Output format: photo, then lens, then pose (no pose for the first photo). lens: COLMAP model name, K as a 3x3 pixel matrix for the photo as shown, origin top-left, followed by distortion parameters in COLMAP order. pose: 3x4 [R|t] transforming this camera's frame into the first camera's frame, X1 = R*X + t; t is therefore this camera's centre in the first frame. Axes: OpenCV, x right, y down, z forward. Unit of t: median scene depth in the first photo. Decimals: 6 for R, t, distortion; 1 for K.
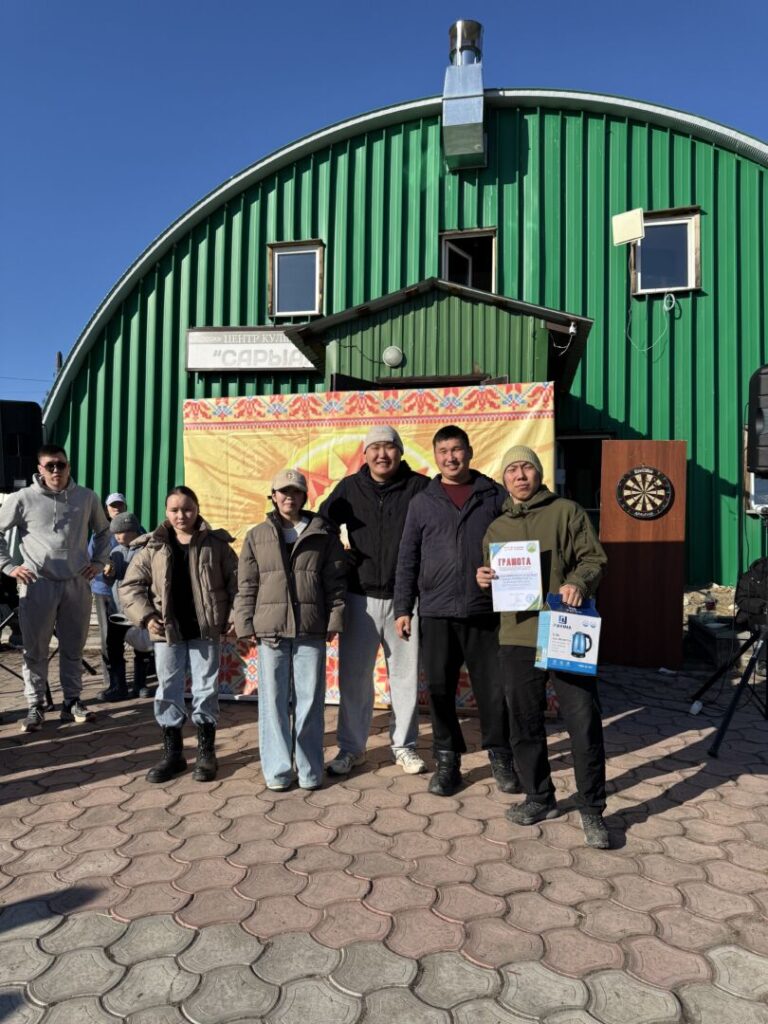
lens RADIAL K [[705.4, 0, 384.0], [0, 705.4, 512.0], [0, 0, 1]] dist [0.072177, -0.085843]
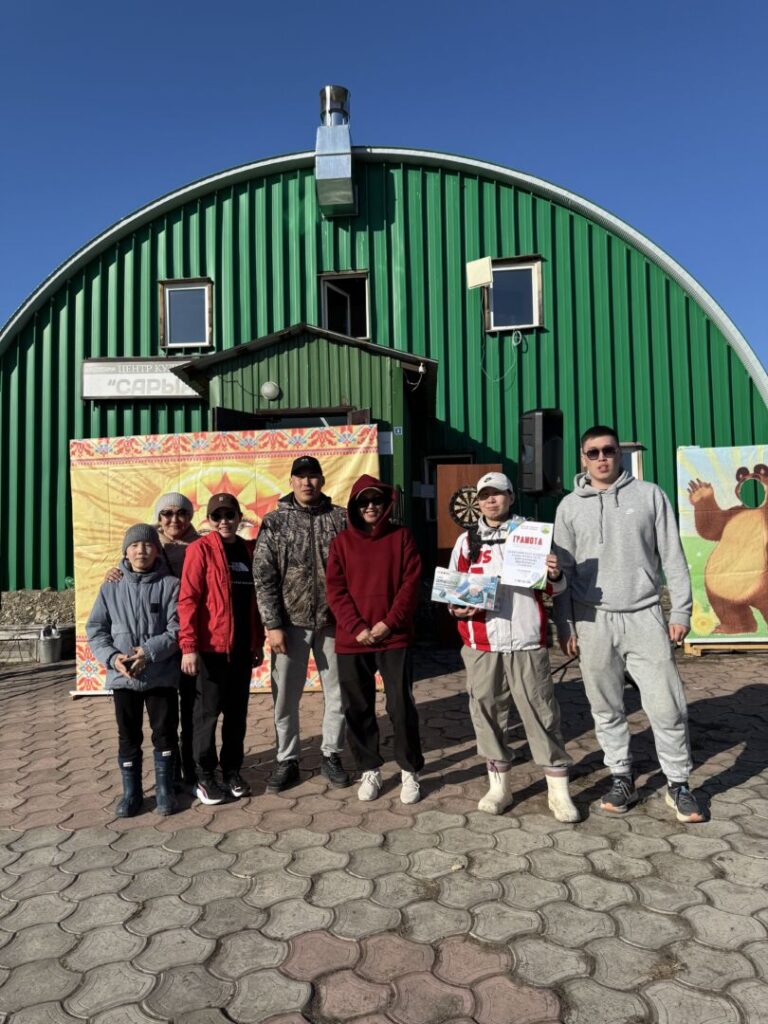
lens RADIAL K [[707.6, 0, 378.4], [0, 707.6, 514.0], [0, 0, 1]] dist [0.063208, -0.079331]
pose [[0.993944, -0.028149, 0.106217, 0.058786], [0.029490, 0.999504, -0.011076, -0.005063], [-0.105853, 0.014142, 0.994281, -0.139654]]
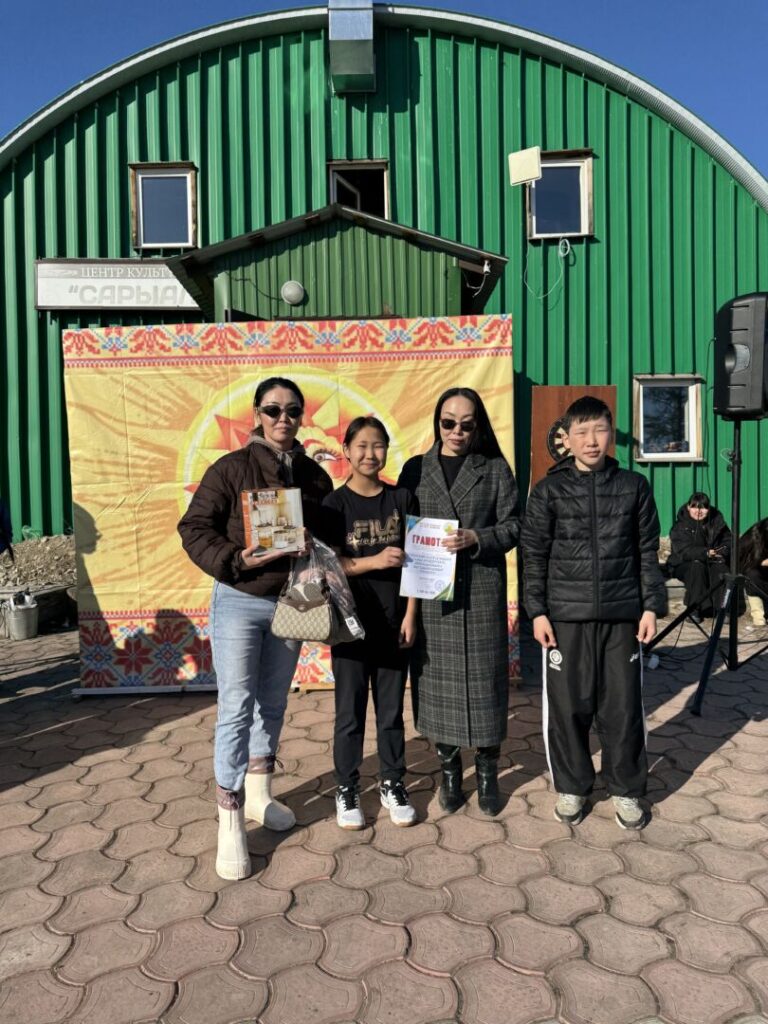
lens RADIAL K [[705.4, 0, 384.0], [0, 705.4, 512.0], [0, 0, 1]] dist [0.072177, -0.085843]
pose [[0.980959, -0.033680, 0.191271, -0.055359], [0.022164, 0.997828, 0.062029, 0.003321], [-0.192945, -0.056609, 0.979575, 0.080725]]
